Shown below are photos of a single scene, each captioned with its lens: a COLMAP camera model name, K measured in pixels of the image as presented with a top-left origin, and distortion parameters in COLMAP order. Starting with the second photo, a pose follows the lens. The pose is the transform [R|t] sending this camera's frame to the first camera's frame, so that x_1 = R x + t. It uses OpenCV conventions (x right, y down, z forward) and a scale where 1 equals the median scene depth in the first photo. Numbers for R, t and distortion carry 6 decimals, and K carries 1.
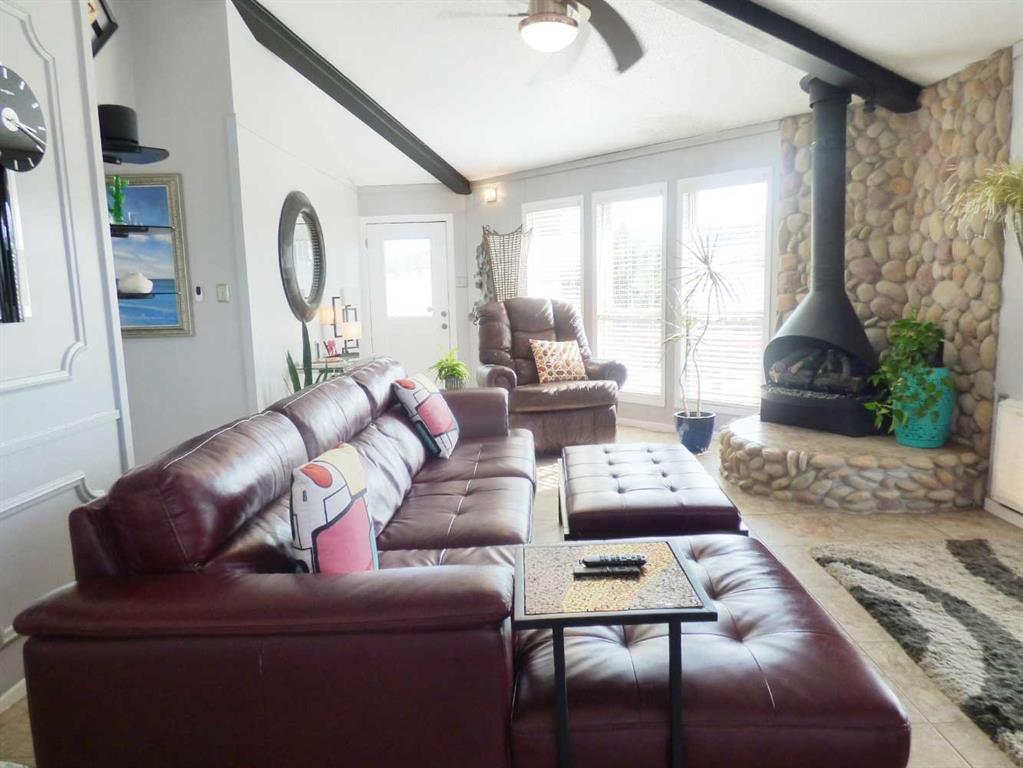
lens RADIAL K [[692.2, 0, 509.1], [0, 692.2, 381.8], [0, 0, 1]] dist [-0.016940, -0.011864]
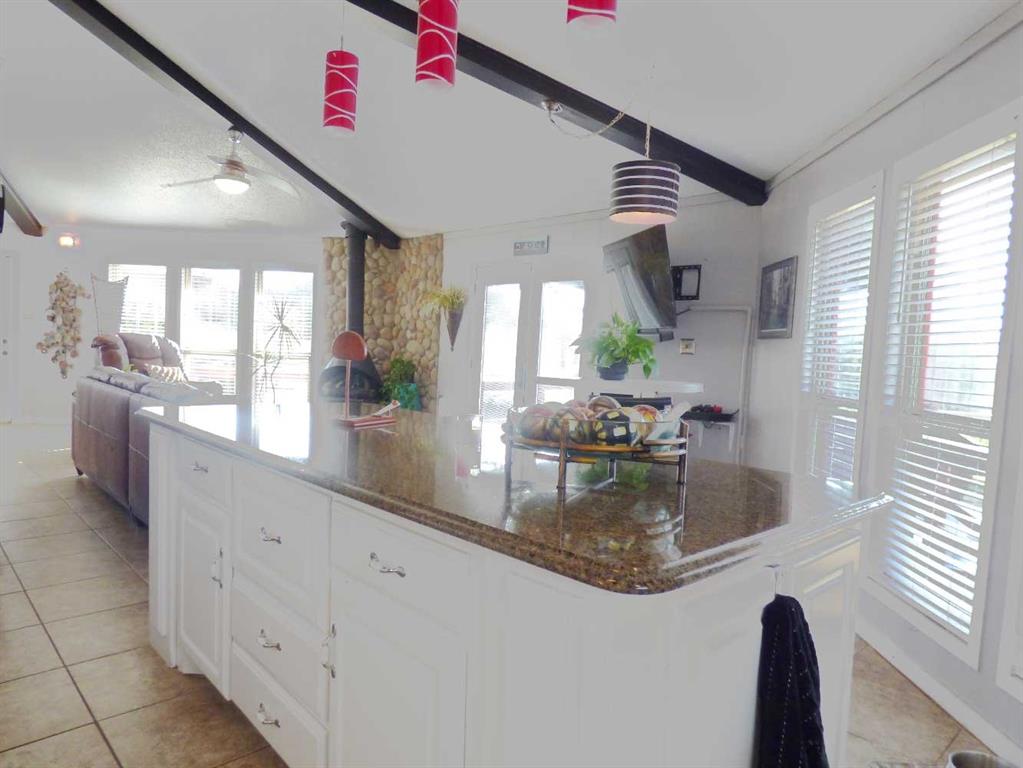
lens RADIAL K [[692.2, 0, 509.6], [0, 692.2, 383.4], [0, 0, 1]] dist [-0.016940, -0.011864]
pose [[0.711566, 0.025834, 0.702144, -0.520538], [0.027276, 0.997555, -0.064345, 0.104176], [-0.702089, 0.064937, 0.709122, -0.552164]]
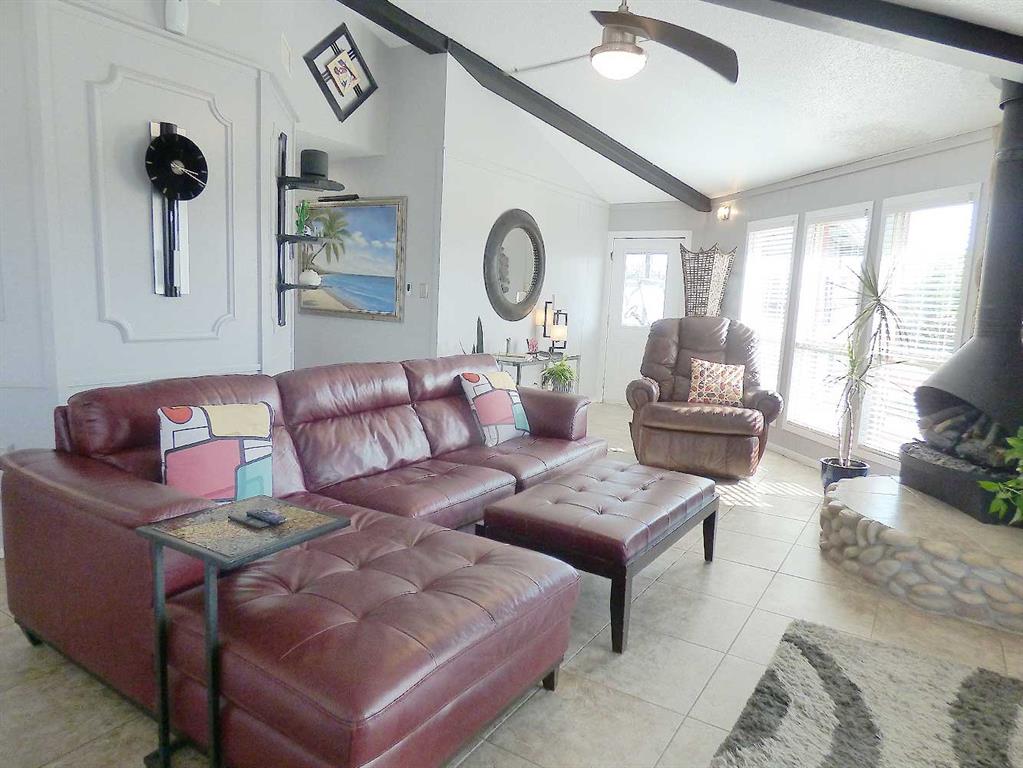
lens RADIAL K [[655.9, 0, 510.6], [0, 655.9, 379.8], [0, 0, 1]] dist [-0.051837, 0.009131]
pose [[0.844694, 0.134725, -0.518017, 0.392323], [-0.139676, 0.989753, 0.029653, -0.027983], [0.516704, 0.047306, 0.854856, 0.078559]]
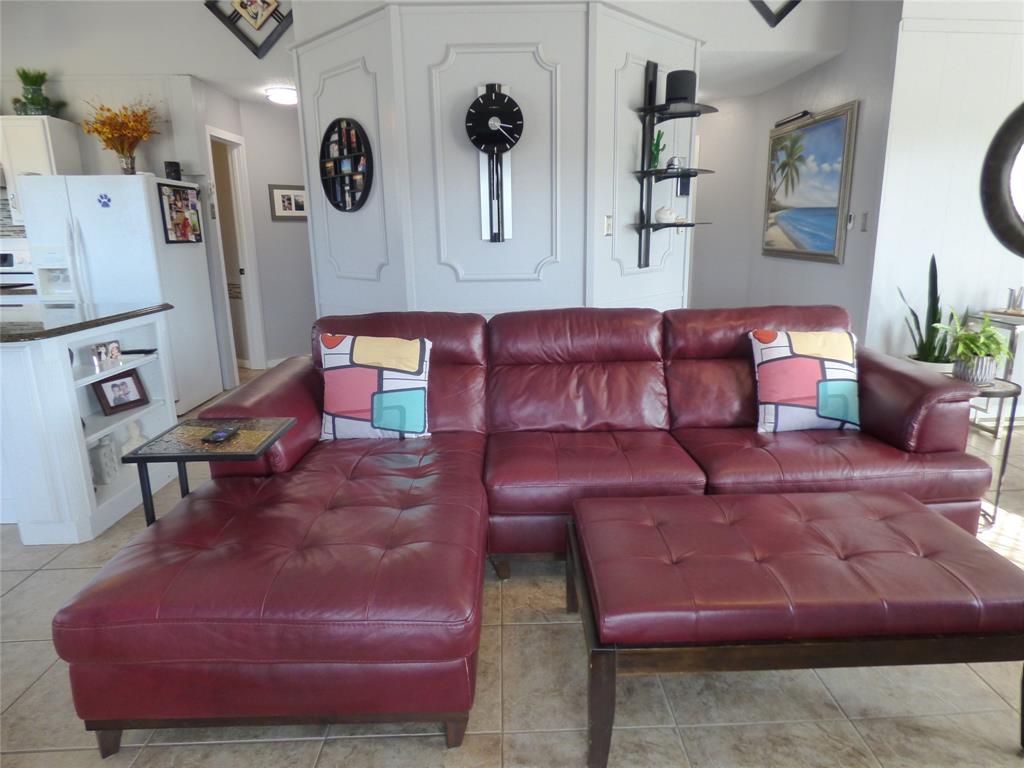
lens RADIAL K [[608.7, 0, 512.9], [0, 608.7, 377.4], [0, 0, 1]] dist [-0.049114, -0.001802]
pose [[0.014130, 0.260993, -0.965237, 0.481961], [-0.113518, 0.959511, 0.257783, -0.087133], [0.993435, 0.105929, 0.043186, 0.548121]]
